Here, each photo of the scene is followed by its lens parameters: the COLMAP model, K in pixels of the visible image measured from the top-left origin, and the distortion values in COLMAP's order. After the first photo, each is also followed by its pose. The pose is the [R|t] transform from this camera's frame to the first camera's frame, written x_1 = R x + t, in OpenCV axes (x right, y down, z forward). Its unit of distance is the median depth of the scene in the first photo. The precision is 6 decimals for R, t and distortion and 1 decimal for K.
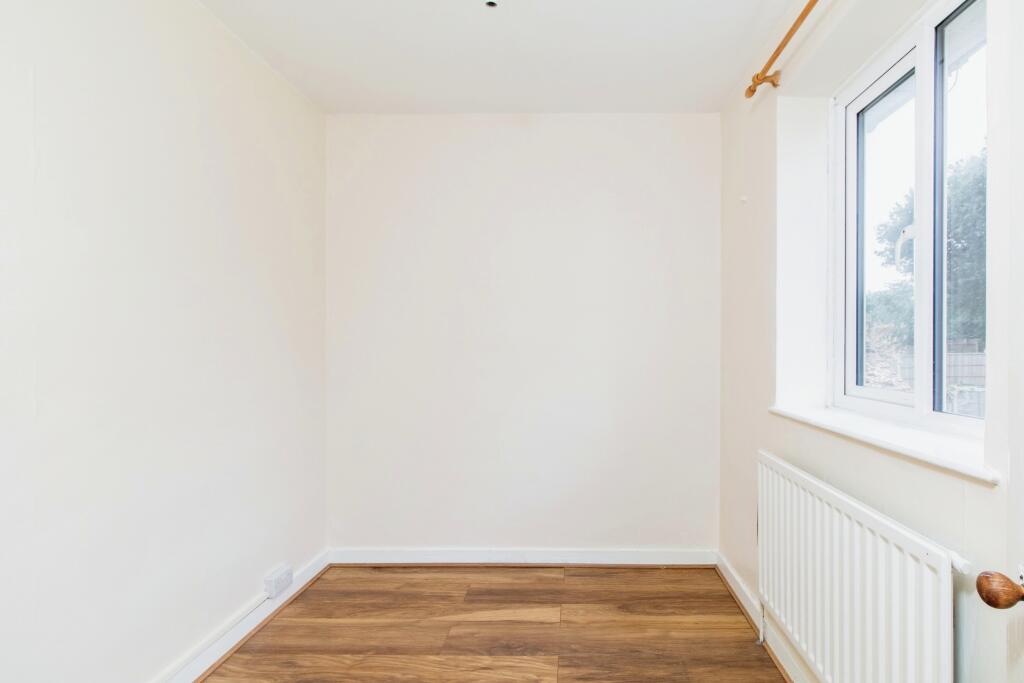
lens RADIAL K [[486.7, 0, 516.6], [0, 486.7, 350.6], [0, 0, 1]] dist [0.003672, 0.000197]
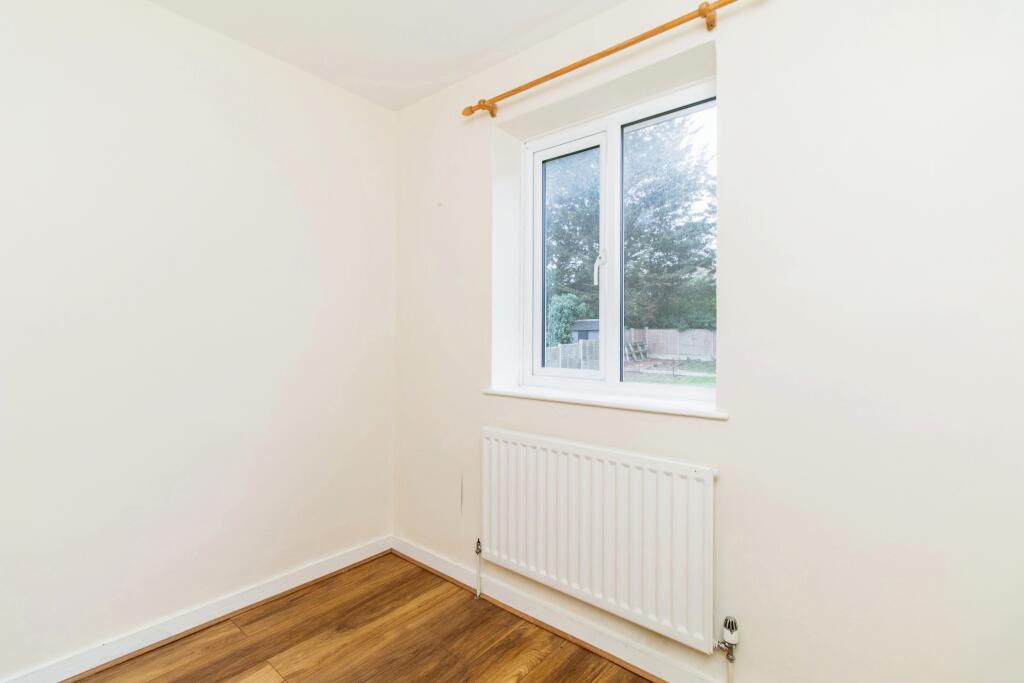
lens RADIAL K [[486.7, 0, 513.5], [0, 486.7, 336.1], [0, 0, 1]] dist [0.003672, 0.000197]
pose [[0.604016, 0.013289, 0.796861, -0.317408], [-0.006424, 0.999910, -0.011806, 0.002816], [-0.796946, 0.002012, 0.604047, 0.214135]]
